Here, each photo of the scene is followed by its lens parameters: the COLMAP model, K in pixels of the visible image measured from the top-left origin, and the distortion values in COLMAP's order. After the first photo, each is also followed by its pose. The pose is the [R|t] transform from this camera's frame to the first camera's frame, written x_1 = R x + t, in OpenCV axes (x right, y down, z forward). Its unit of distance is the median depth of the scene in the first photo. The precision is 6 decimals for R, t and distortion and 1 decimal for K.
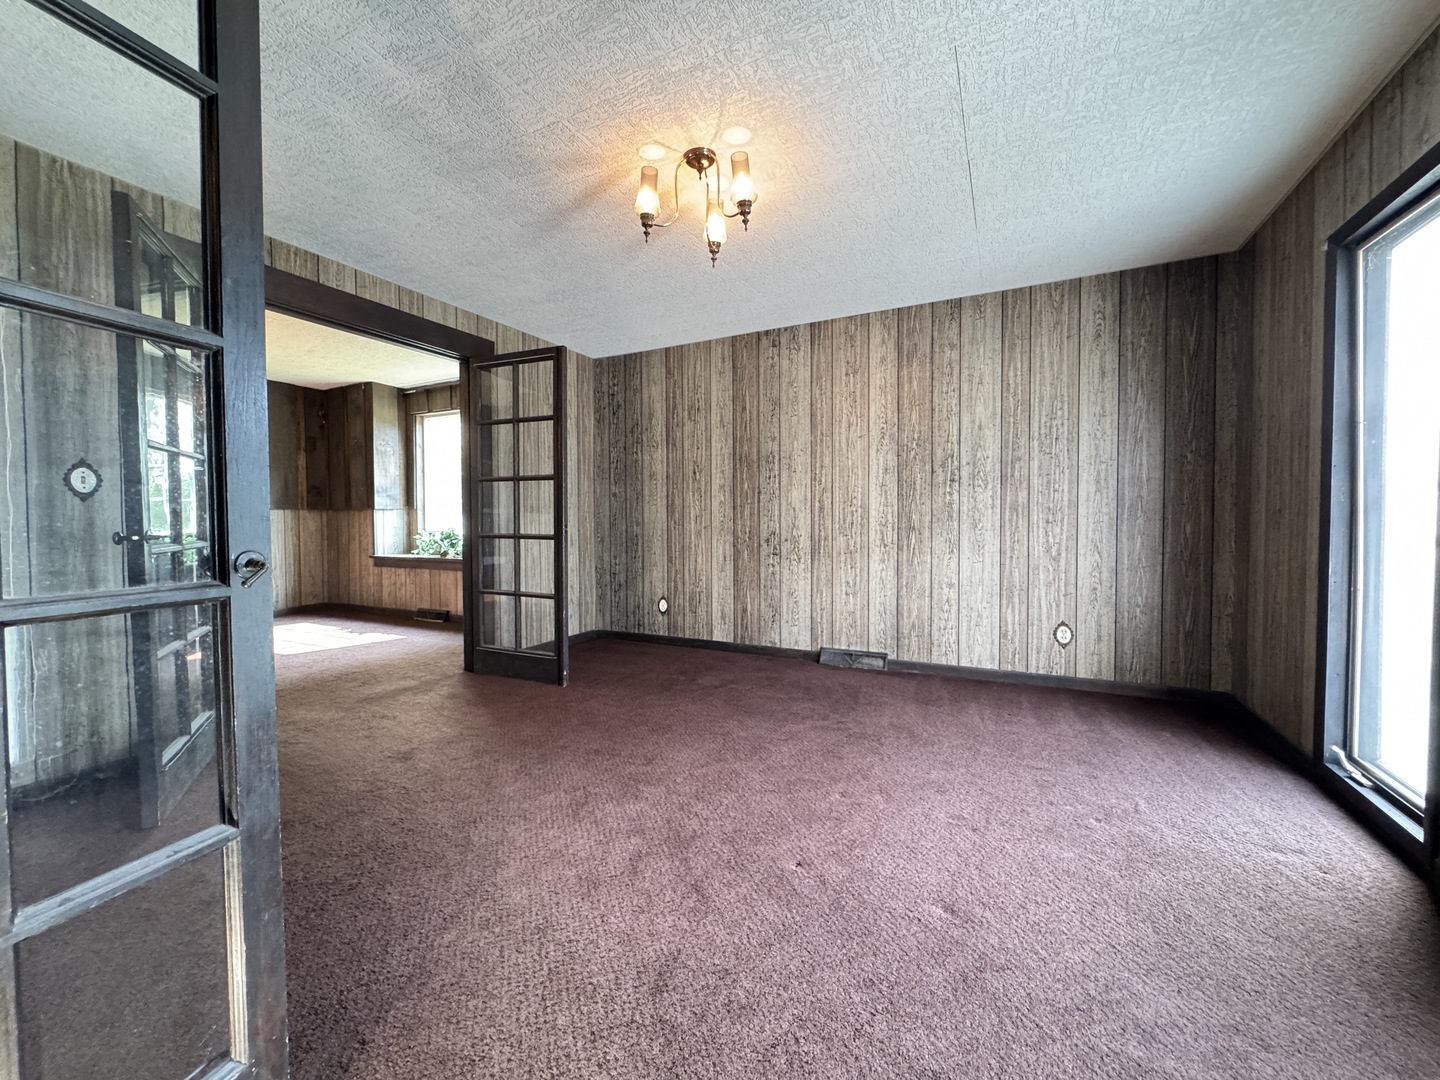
lens RADIAL K [[584.1, 0, 721.5], [0, 584.1, 535.7], [0, 0, 1]] dist [-0.001338, 0.000079]
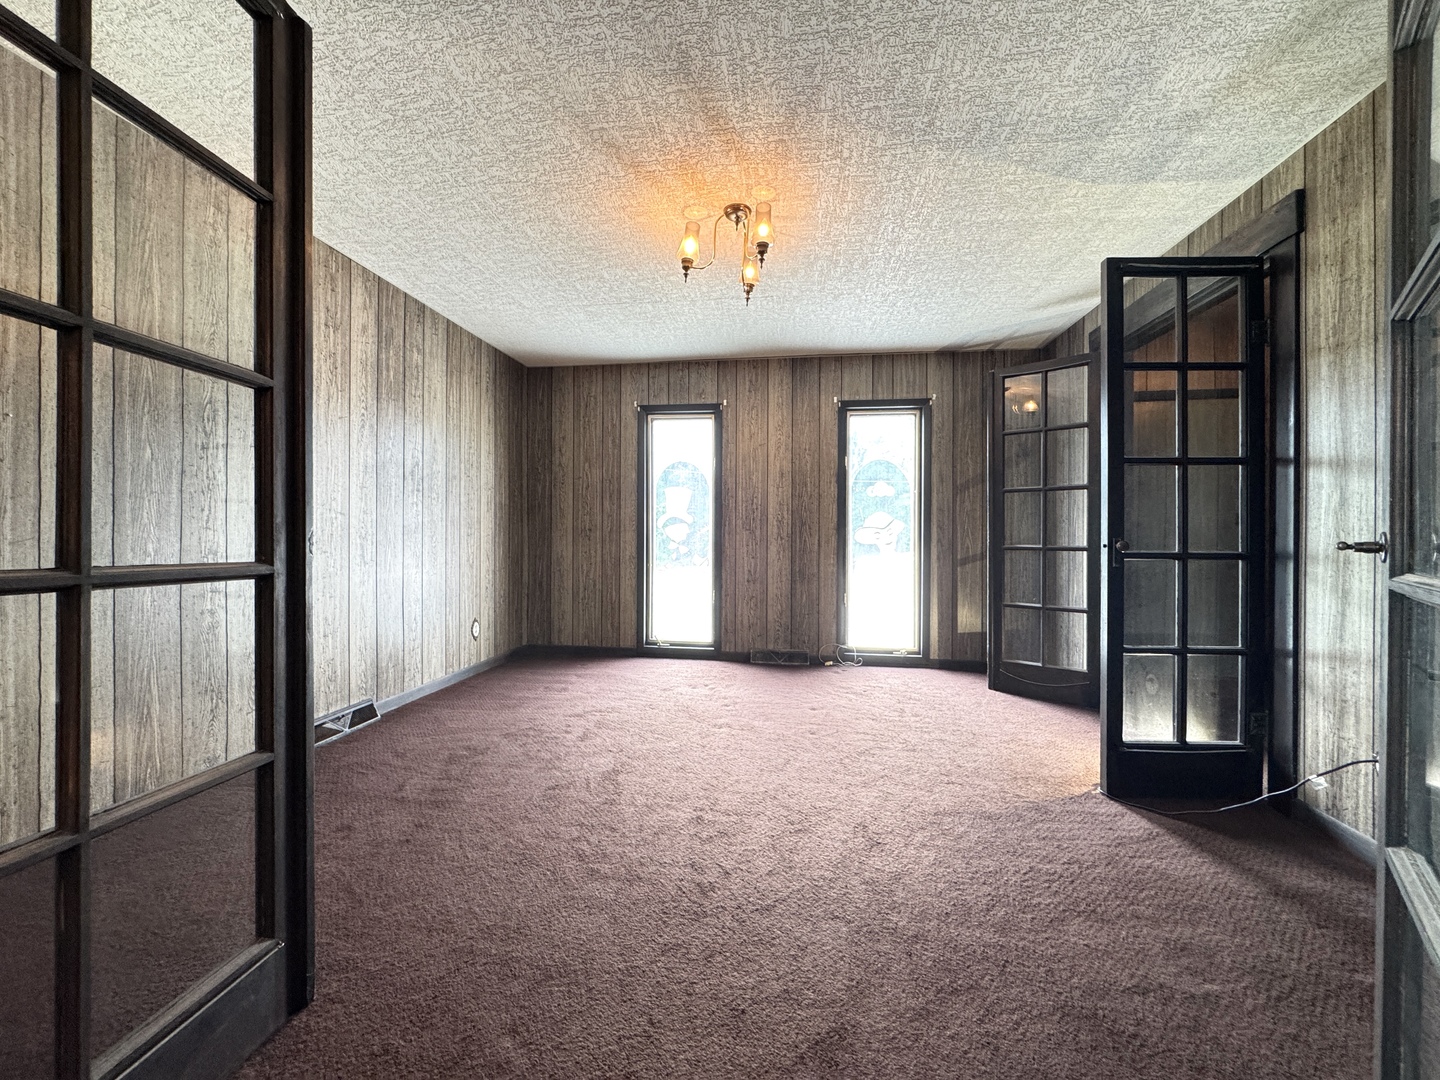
lens RADIAL K [[576.0, 0, 713.9], [0, 576.0, 538.2], [0, 0, 1]] dist [0.000593, 0.000228]
pose [[-0.309383, 0.004485, 0.950927, -0.633045], [0.026559, 0.999640, 0.003926, -0.008076], [-0.950567, 0.026470, -0.309390, 0.824794]]
